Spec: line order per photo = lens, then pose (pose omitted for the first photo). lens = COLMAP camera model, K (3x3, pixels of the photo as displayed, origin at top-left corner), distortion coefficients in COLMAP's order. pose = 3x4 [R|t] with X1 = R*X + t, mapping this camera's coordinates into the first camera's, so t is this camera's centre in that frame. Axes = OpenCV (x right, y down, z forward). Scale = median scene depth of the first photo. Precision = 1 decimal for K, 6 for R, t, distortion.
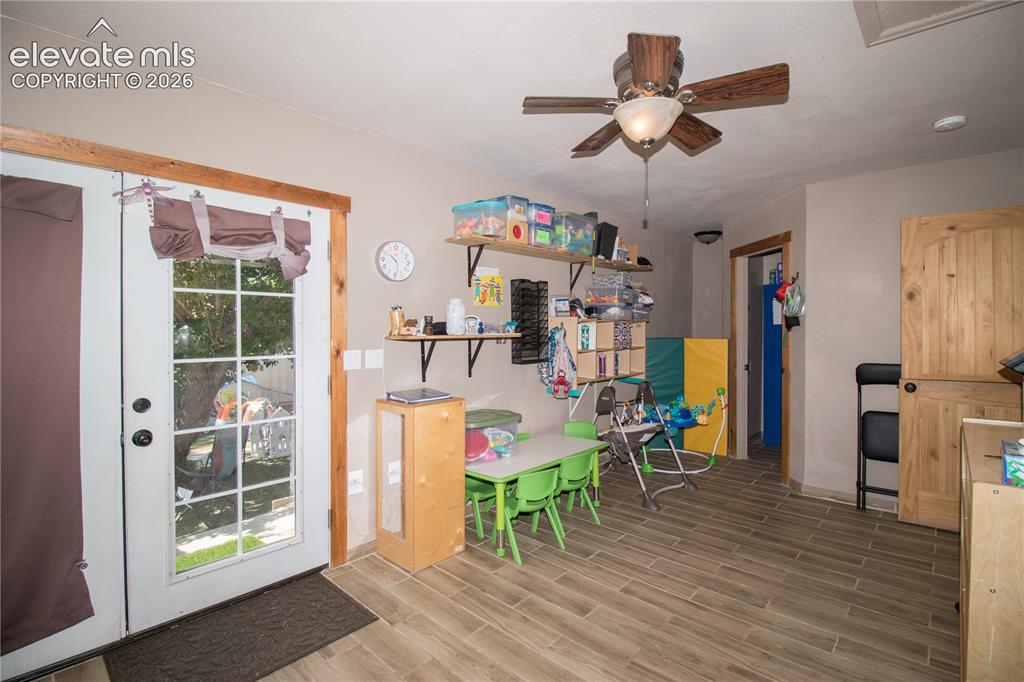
lens RADIAL K [[473.4, 0, 525.5], [0, 473.4, 333.2], [0, 0, 1]] dist [-0.004134, -0.010200]
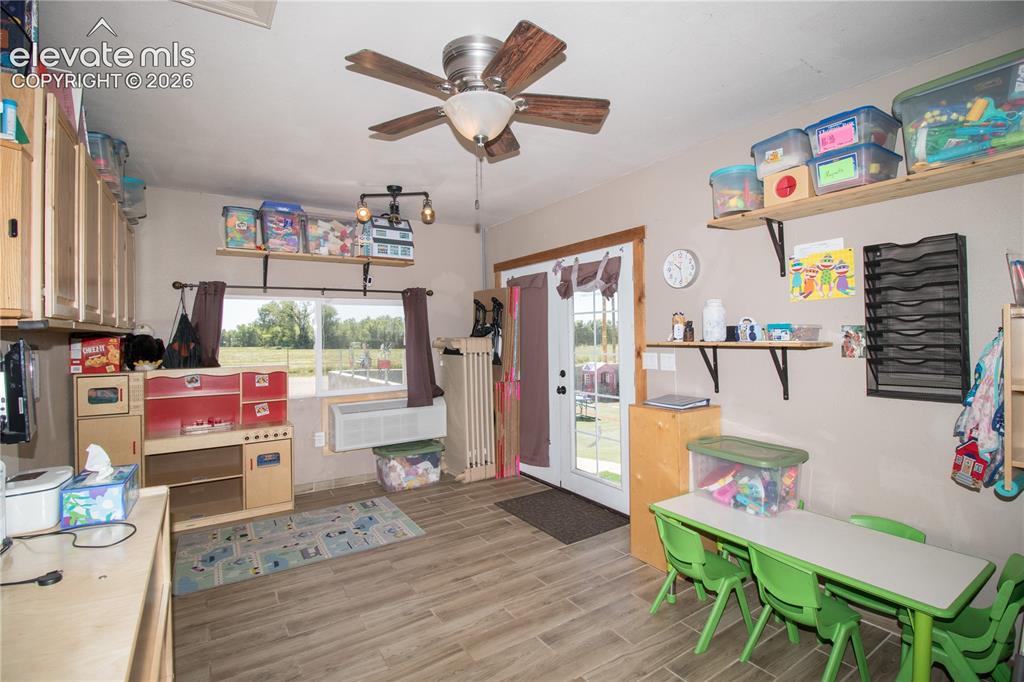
lens RADIAL K [[473.4, 0, 525.5], [0, 473.4, 333.2], [0, 0, 1]] dist [-0.004134, -0.010200]
pose [[-0.239948, 0.001341, -0.970785, 0.931917], [0.001922, 0.999998, 0.000906, -0.015420], [0.970784, -0.001648, -0.239950, 1.061048]]
